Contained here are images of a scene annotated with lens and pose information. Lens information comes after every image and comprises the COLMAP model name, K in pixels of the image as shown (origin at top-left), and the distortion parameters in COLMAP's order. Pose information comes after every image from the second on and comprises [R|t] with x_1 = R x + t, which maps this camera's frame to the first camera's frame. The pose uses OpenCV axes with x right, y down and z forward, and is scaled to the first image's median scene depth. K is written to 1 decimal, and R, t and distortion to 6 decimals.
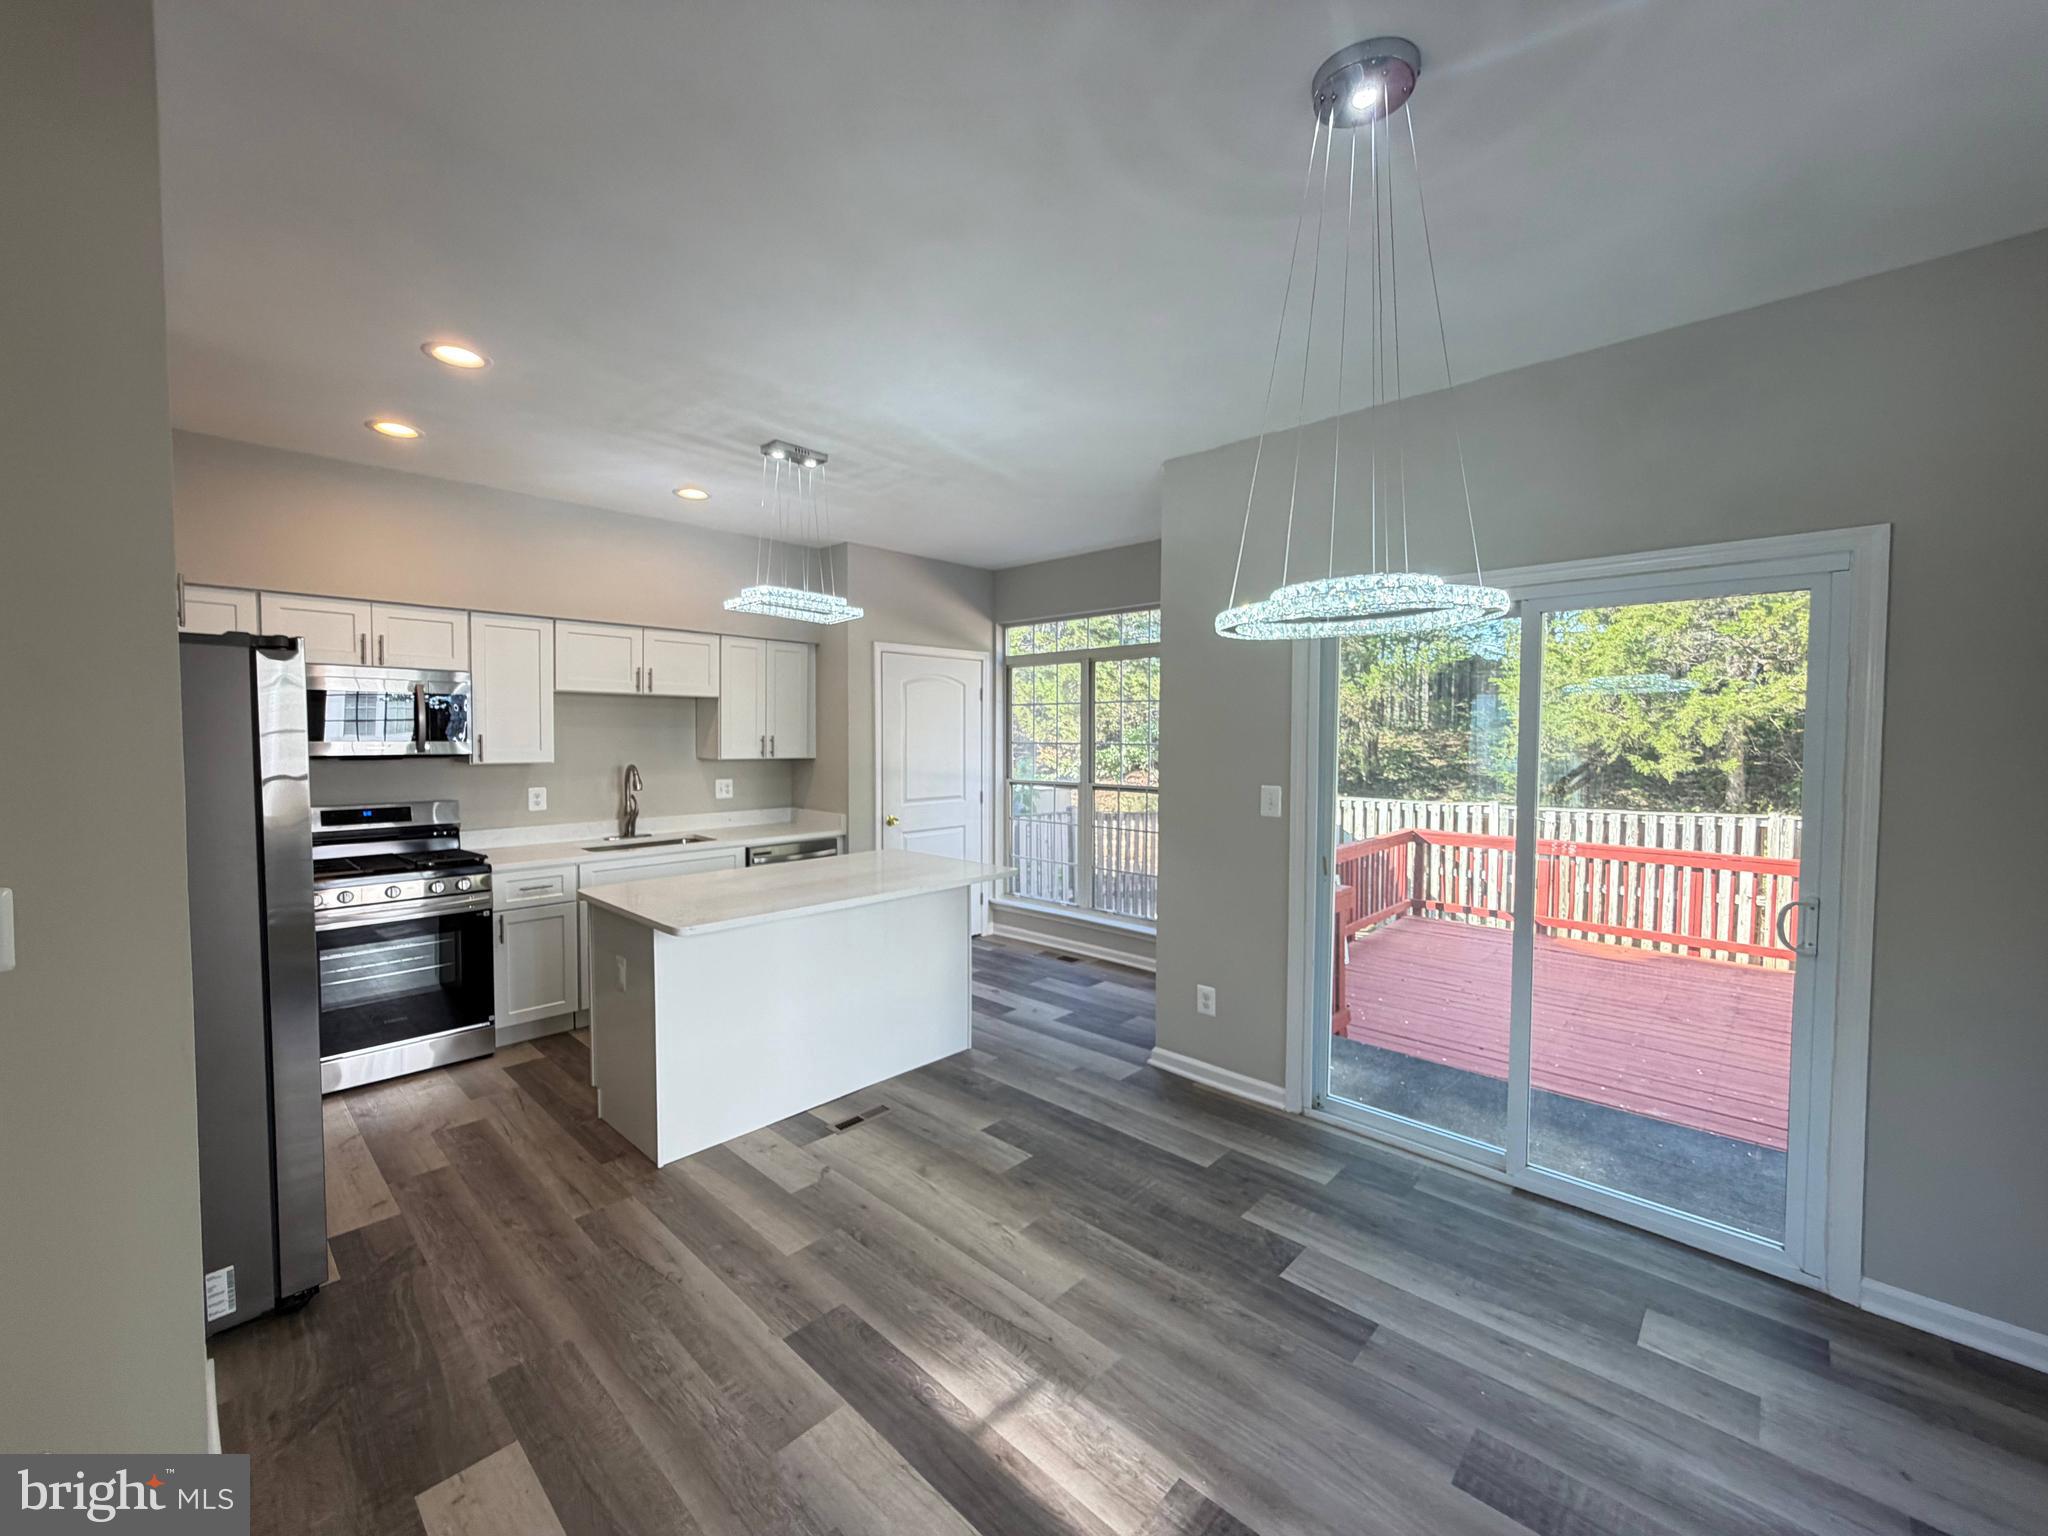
lens RADIAL K [[820.1, 0, 1020.0], [0, 820.1, 764.0], [0, 0, 1]] dist [-0.001510, 0.000770]
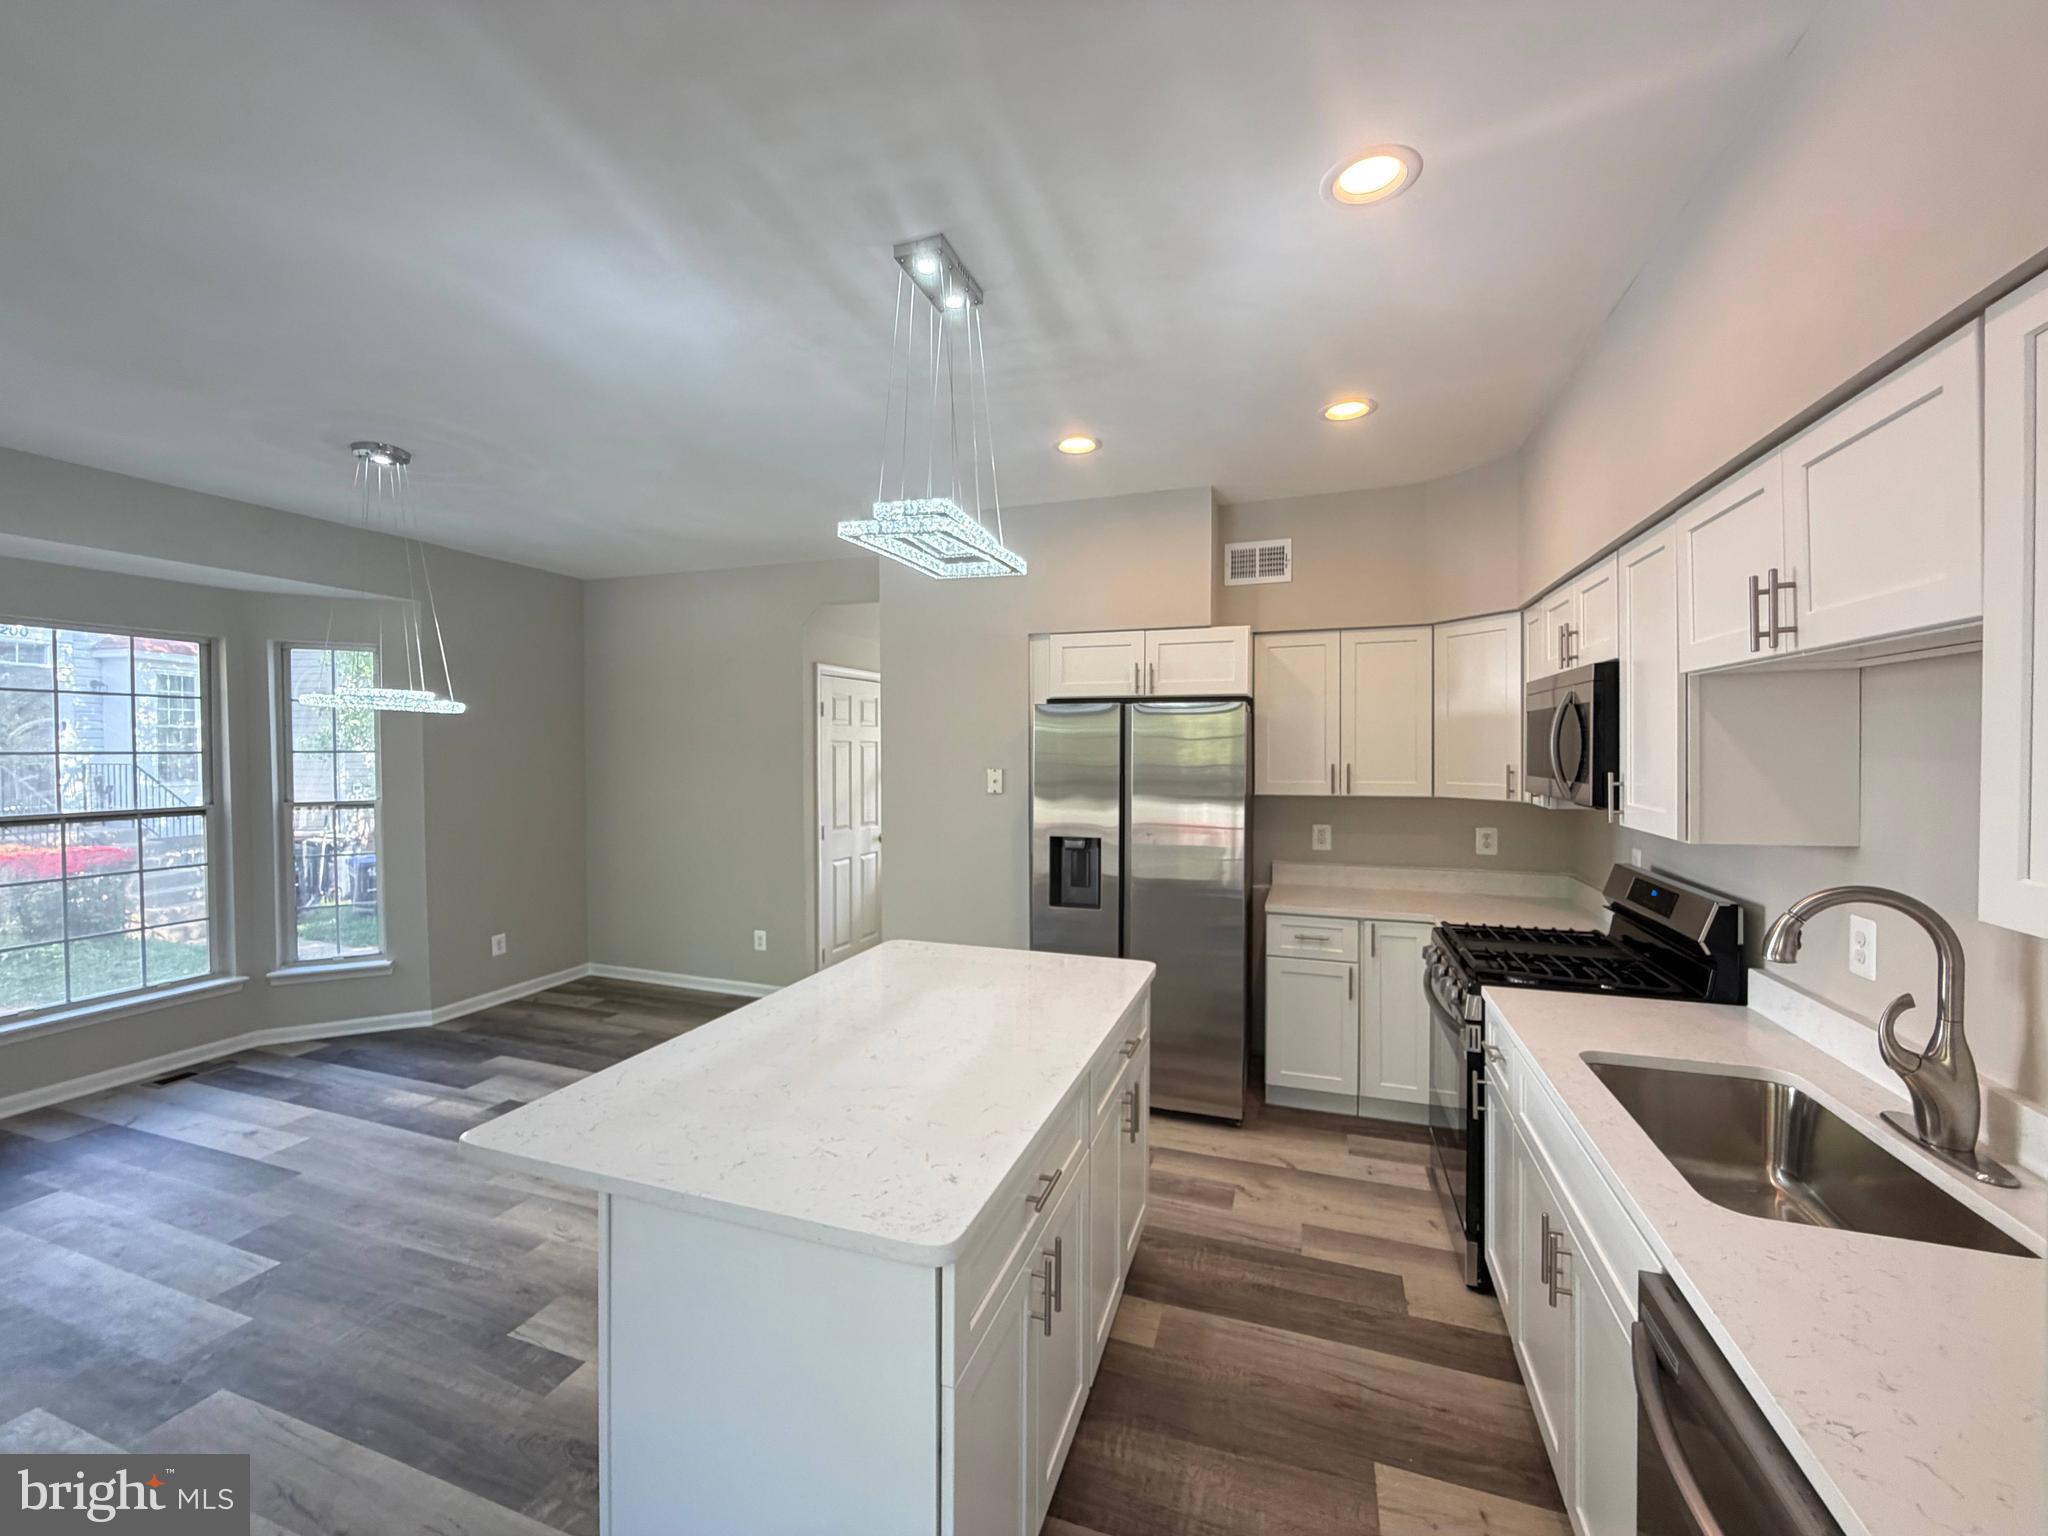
lens RADIAL K [[820.1, 0, 1020.2], [0, 820.1, 766.4], [0, 0, 1]] dist [-0.001510, 0.000770]
pose [[-0.914092, 0.005739, -0.405466, -0.089673], [-0.018920, 0.998207, 0.056782, -0.071001], [0.405065, 0.059575, -0.912345, 1.481961]]
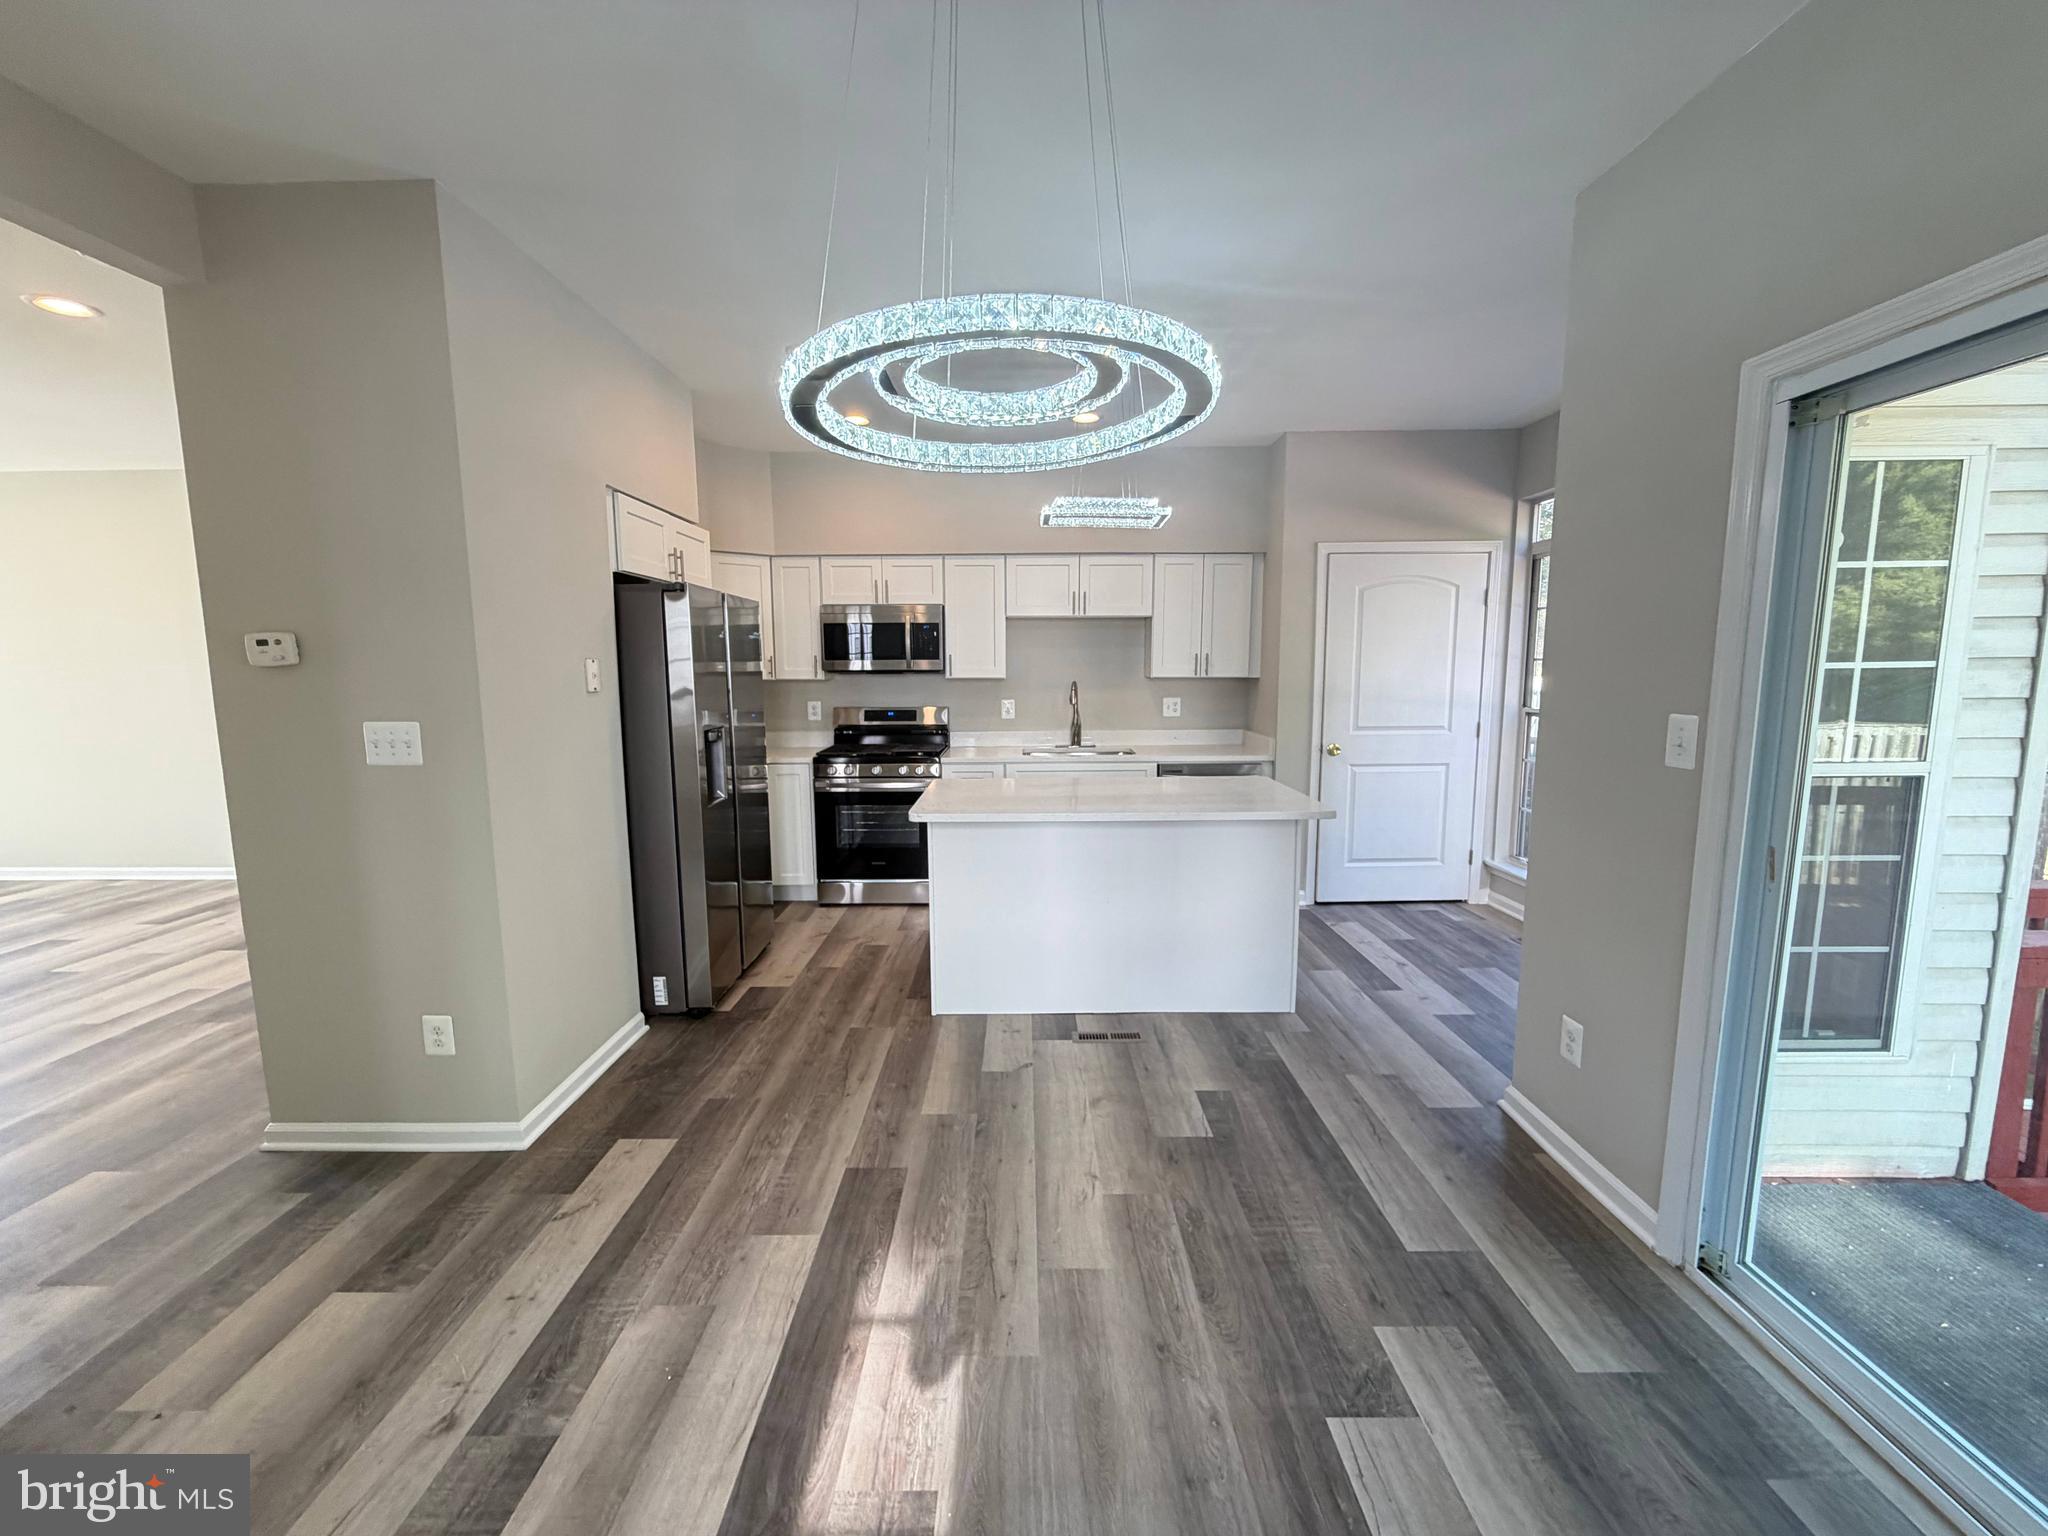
lens RADIAL K [[820.1, 0, 1018.7], [0, 820.1, 761.8], [0, 0, 1]] dist [-0.001510, 0.000770]
pose [[0.682656, 0.077939, -0.726571, 0.375468], [-0.018773, 0.995838, 0.089185, 0.015532], [0.730498, -0.047242, 0.681278, 0.236268]]
